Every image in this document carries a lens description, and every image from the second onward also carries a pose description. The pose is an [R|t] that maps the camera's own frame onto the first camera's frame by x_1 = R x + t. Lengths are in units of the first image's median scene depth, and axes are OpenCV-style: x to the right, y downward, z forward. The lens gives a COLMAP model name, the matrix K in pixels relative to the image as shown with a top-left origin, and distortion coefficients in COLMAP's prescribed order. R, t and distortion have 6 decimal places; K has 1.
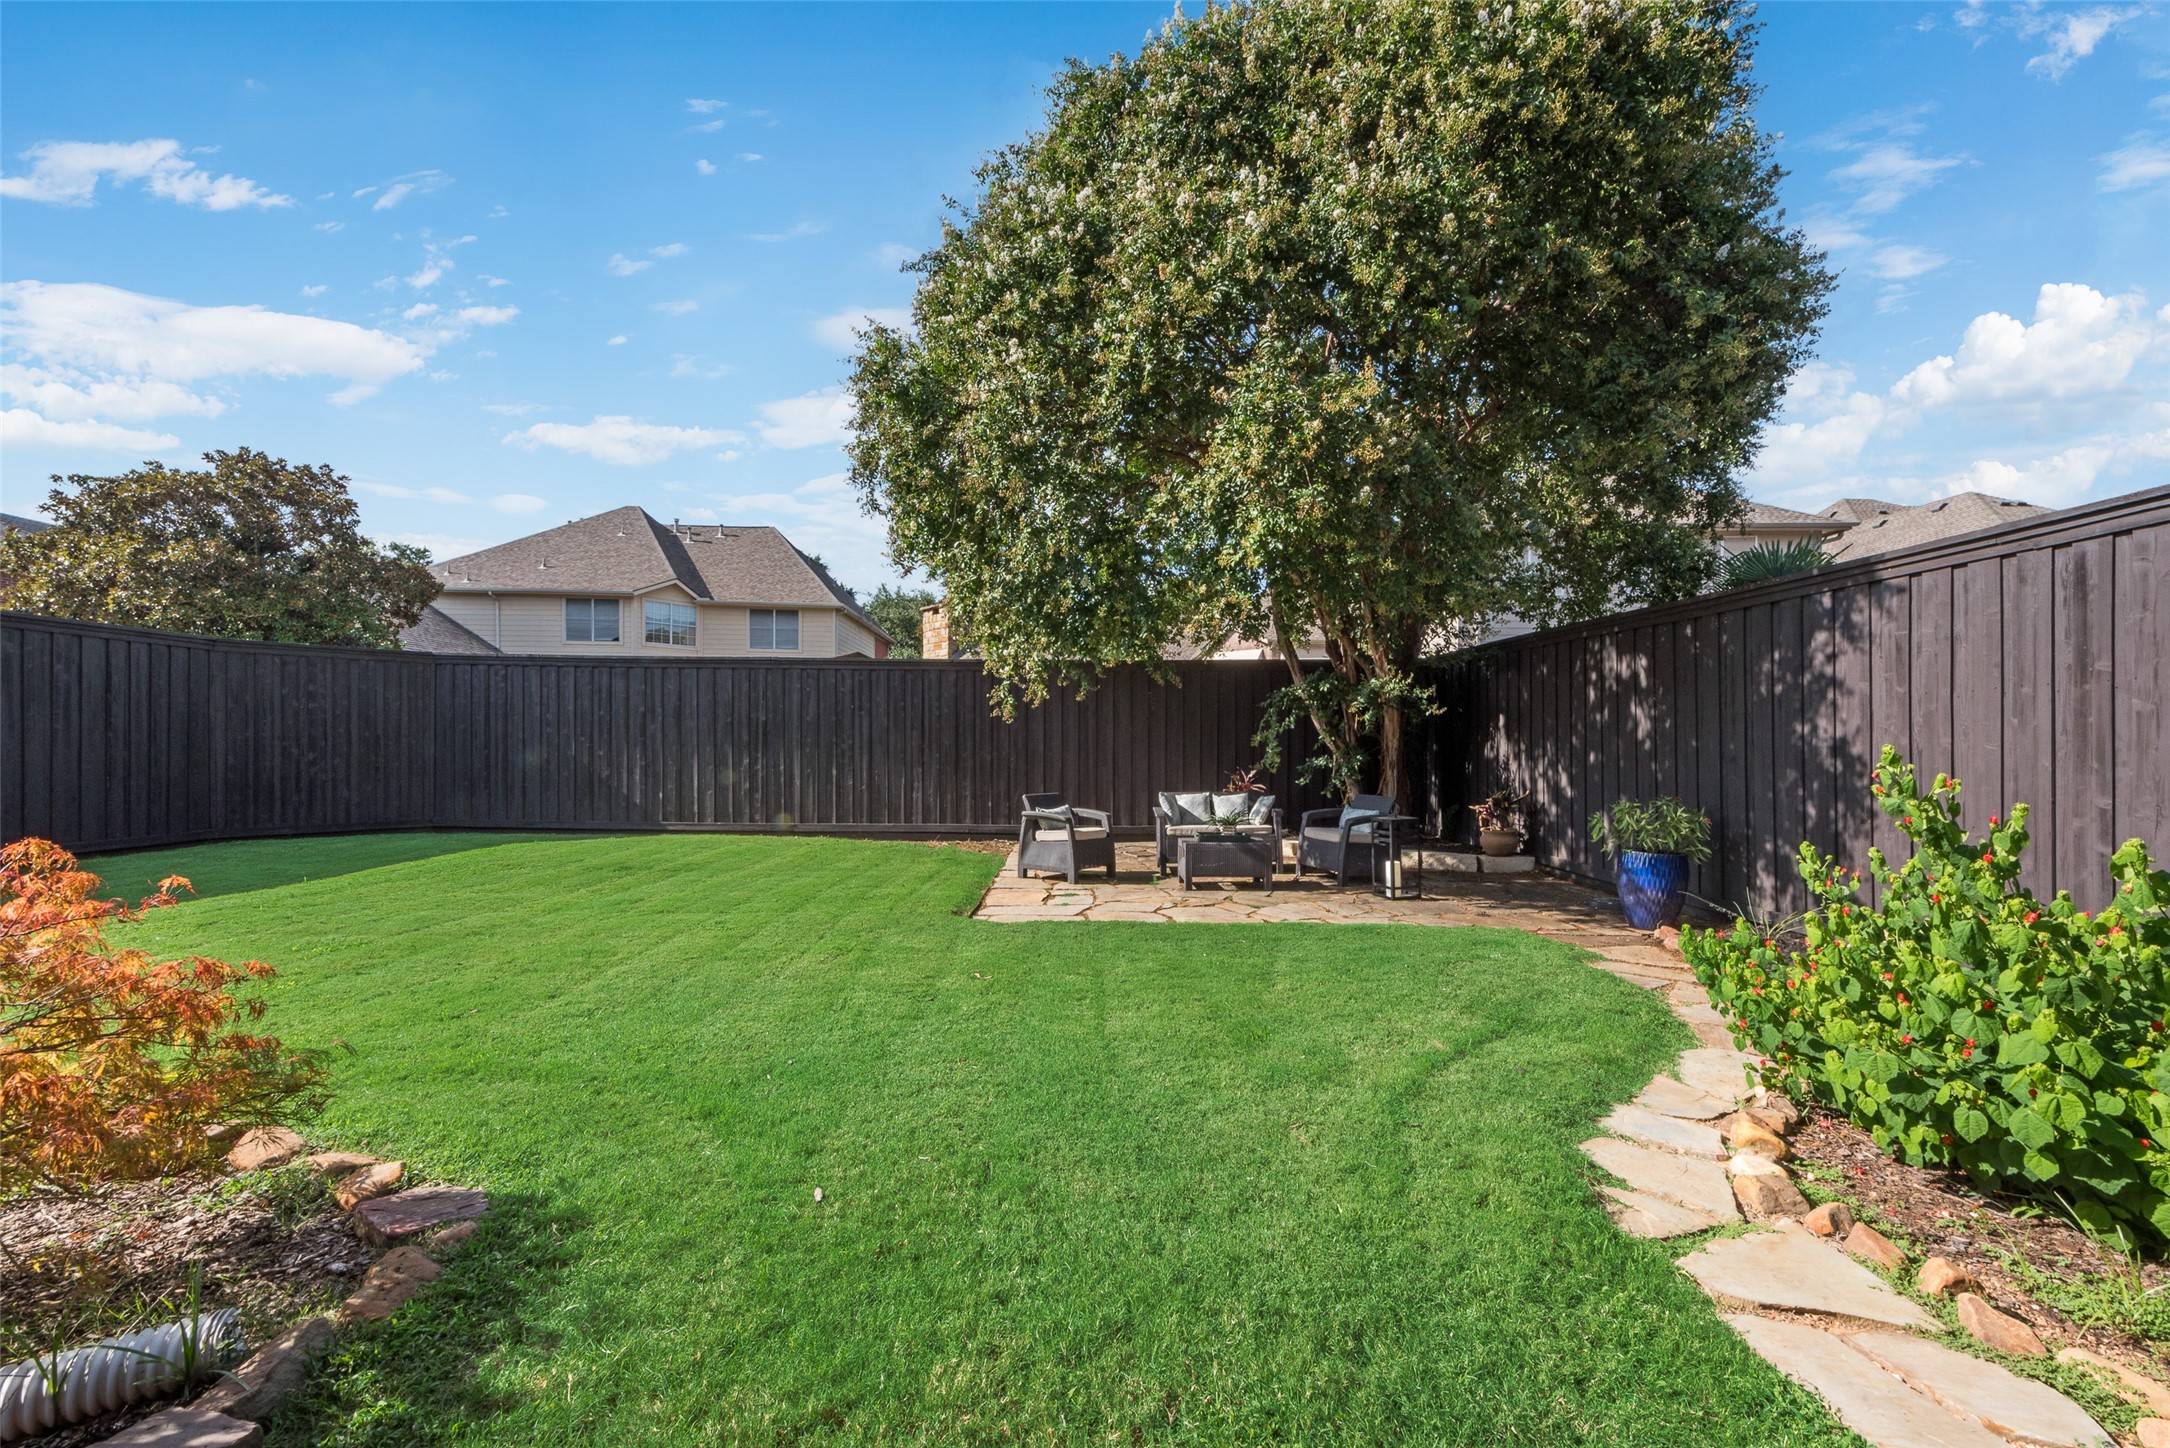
lens RADIAL K [[868.9, 0, 1087.3], [0, 868.9, 735.9], [0, 0, 1]] dist [0.001449, -0.000062]
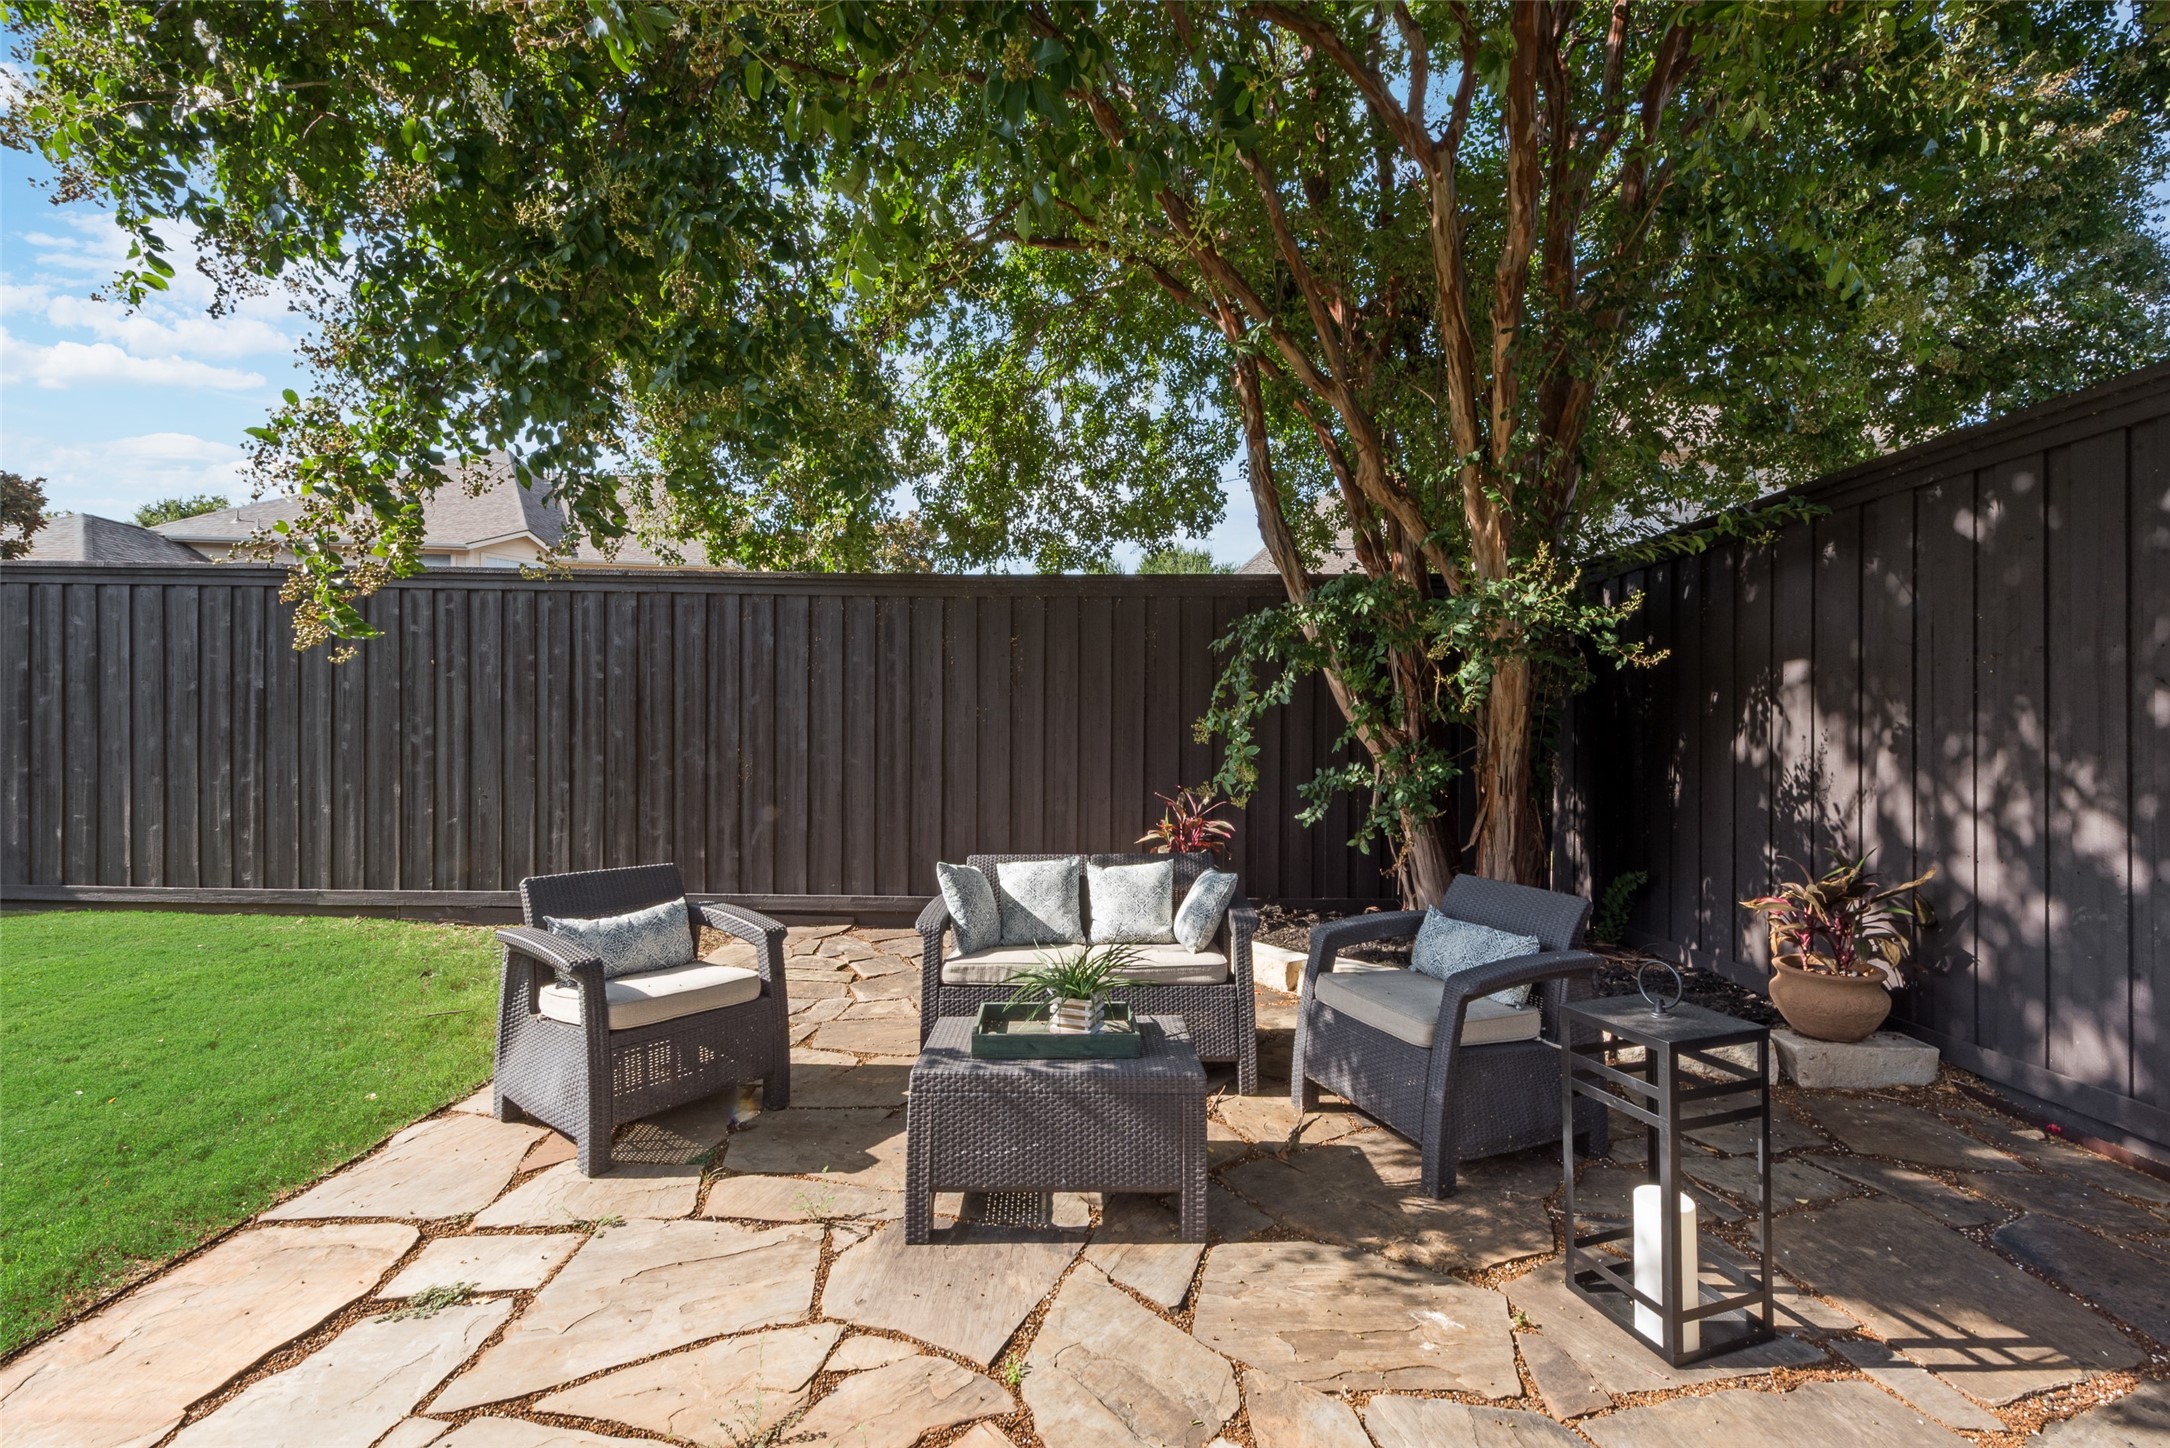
lens RADIAL K [[868.9, 0, 1082.2], [0, 868.9, 725.3], [0, 0, 1]] dist [0.001449, -0.000062]
pose [[0.999913, 0.003917, -0.012623, 0.144382], [-0.004013, 0.999963, -0.007579, 0.006342], [0.012593, 0.007629, 0.999892, 0.584224]]
